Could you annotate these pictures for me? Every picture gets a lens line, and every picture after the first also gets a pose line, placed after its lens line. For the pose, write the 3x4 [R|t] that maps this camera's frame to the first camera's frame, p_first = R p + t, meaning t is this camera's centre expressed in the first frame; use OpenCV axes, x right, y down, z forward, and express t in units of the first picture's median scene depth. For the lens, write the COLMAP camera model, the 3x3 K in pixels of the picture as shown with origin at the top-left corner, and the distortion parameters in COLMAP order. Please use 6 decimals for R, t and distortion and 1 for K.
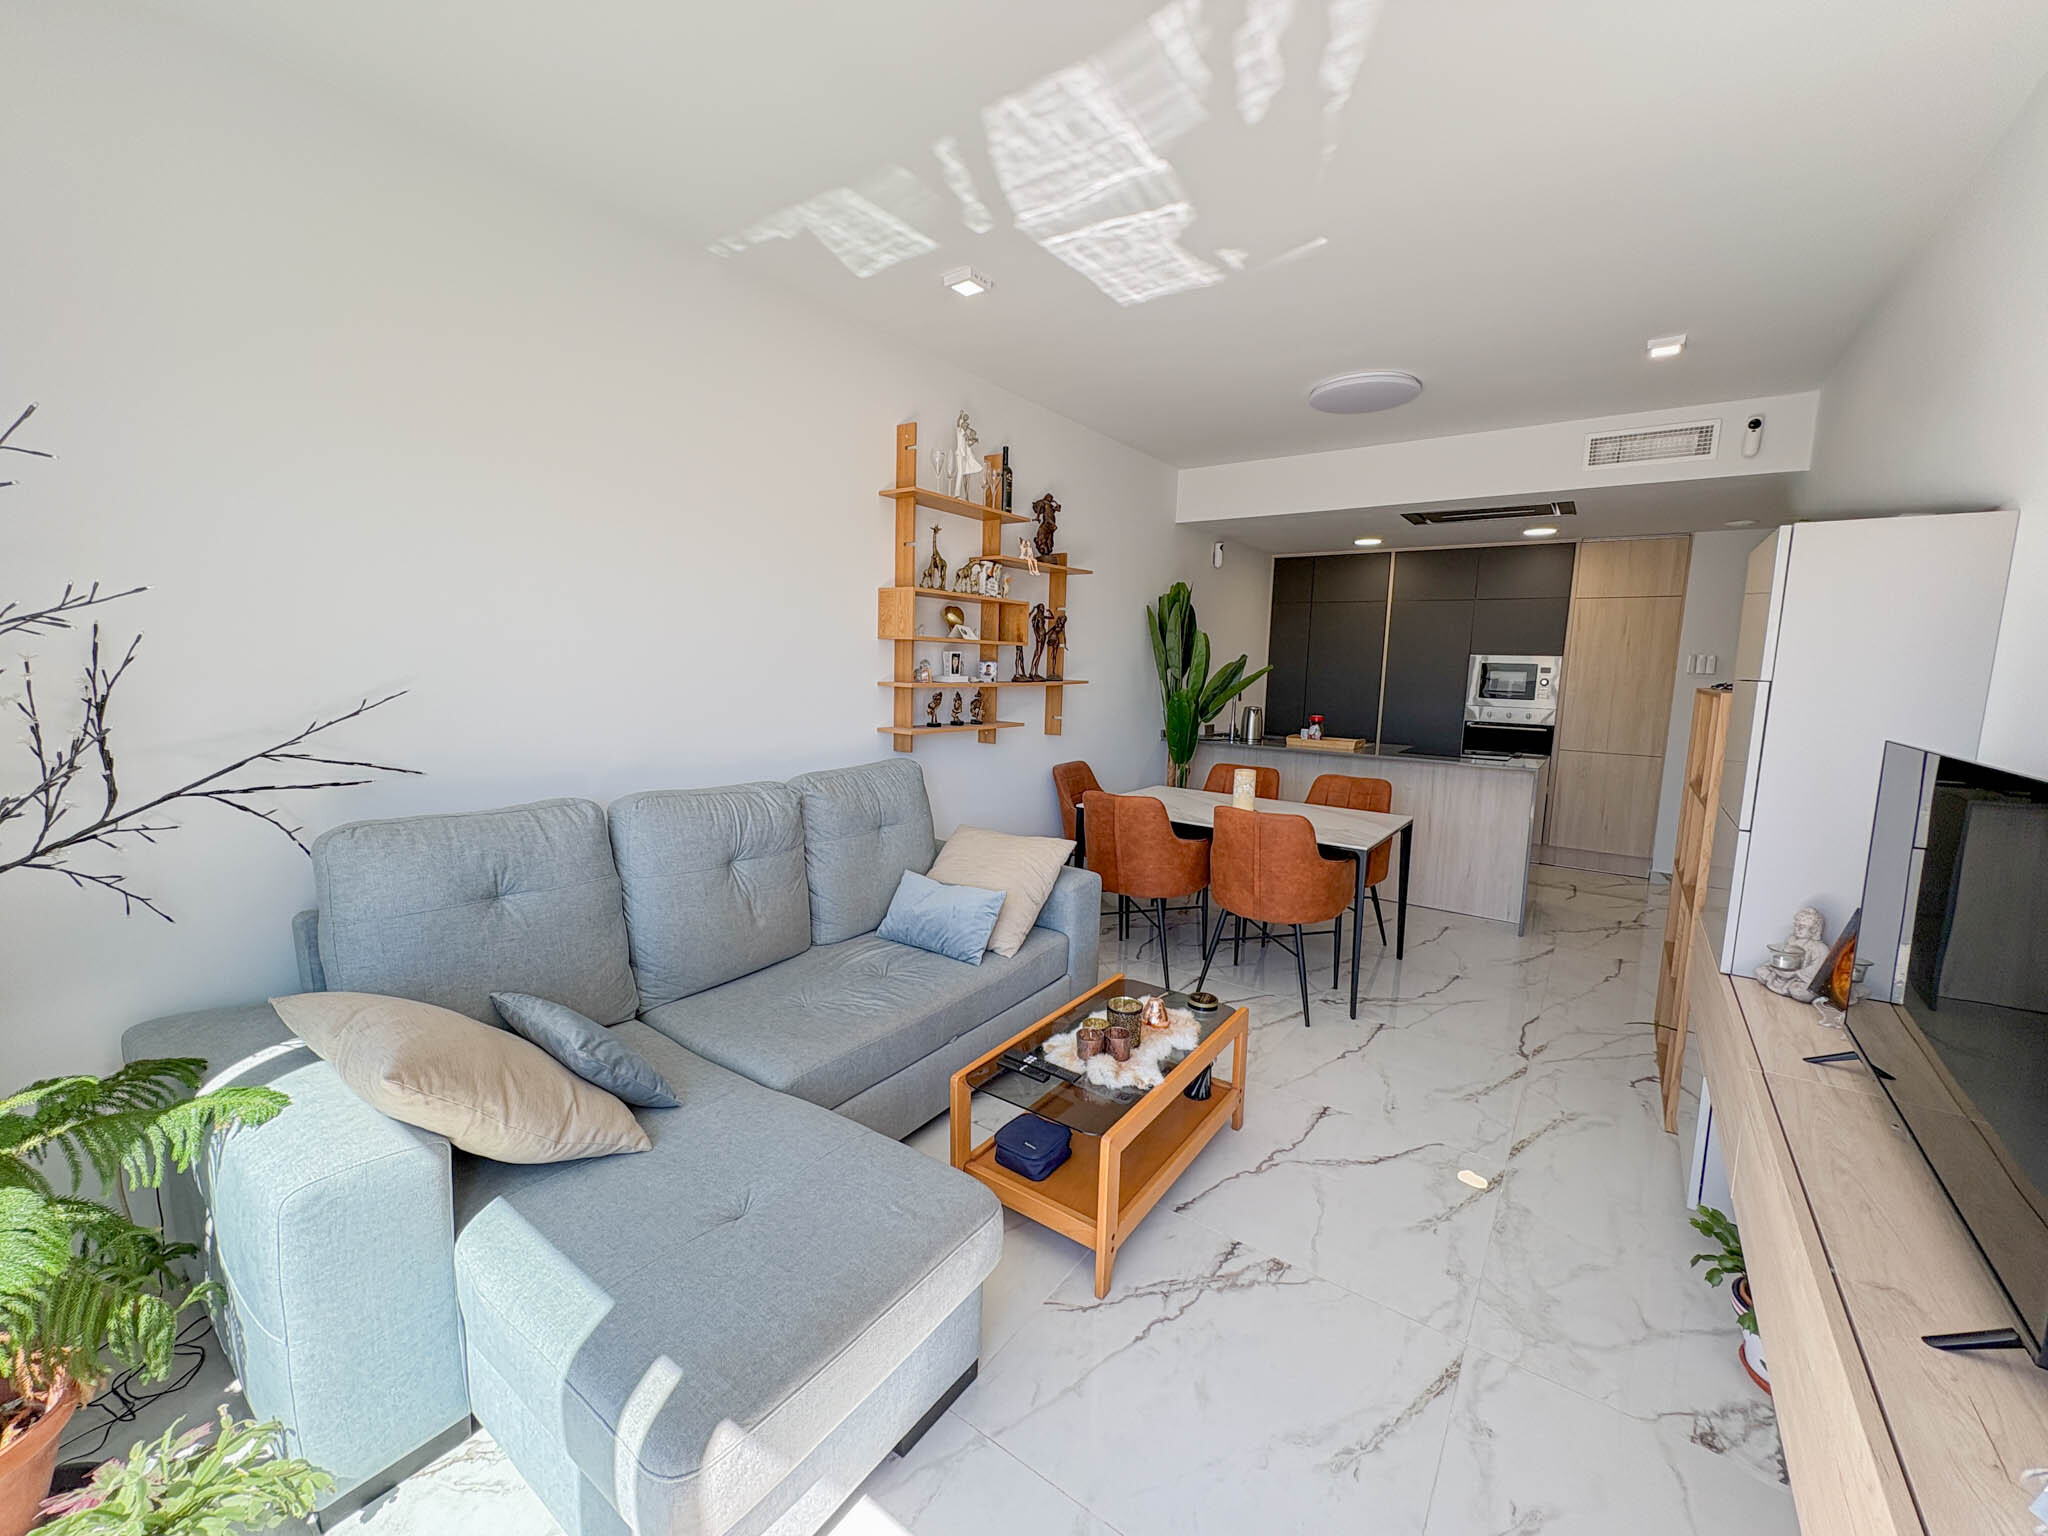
lens RADIAL K [[816.8, 0, 1024.0], [0, 816.8, 768.0], [0, 0, 1]] dist [-0.000096, 0.000155]
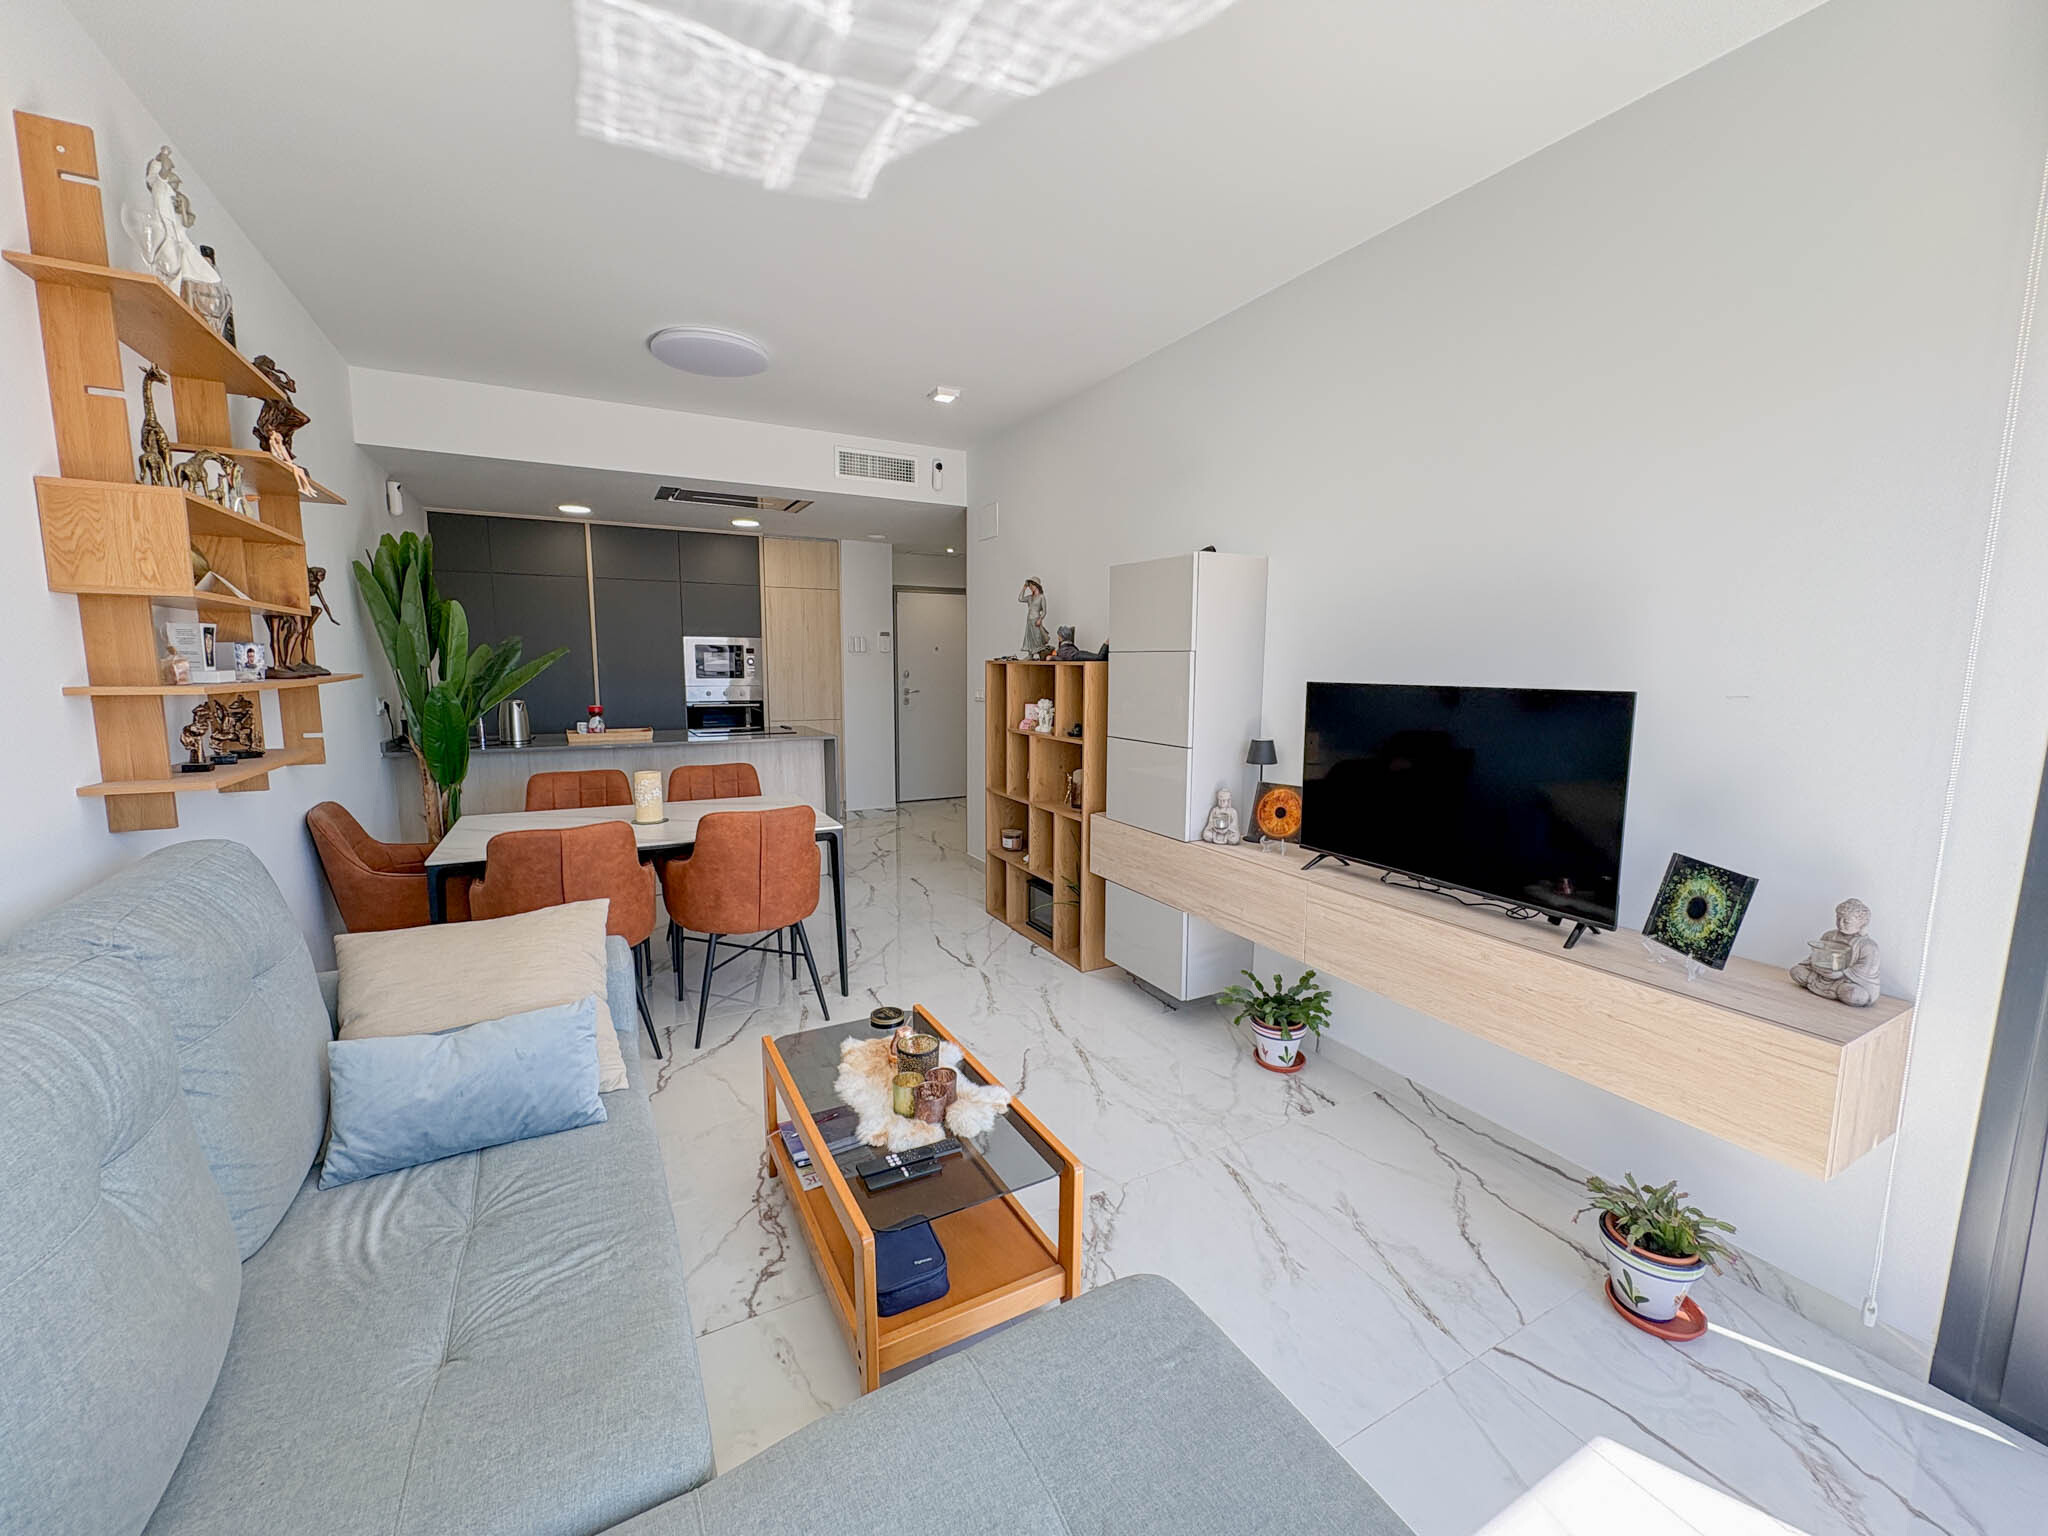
lens RADIAL K [[816.8, 0, 1024.0], [0, 816.8, 768.0], [0, 0, 1]] dist [-0.000096, 0.000155]
pose [[0.435554, -0.138650, 0.889421, -0.316536], [0.121936, 0.988047, 0.094312, -0.034902], [-0.891866, 0.067375, 0.447254, 0.292690]]
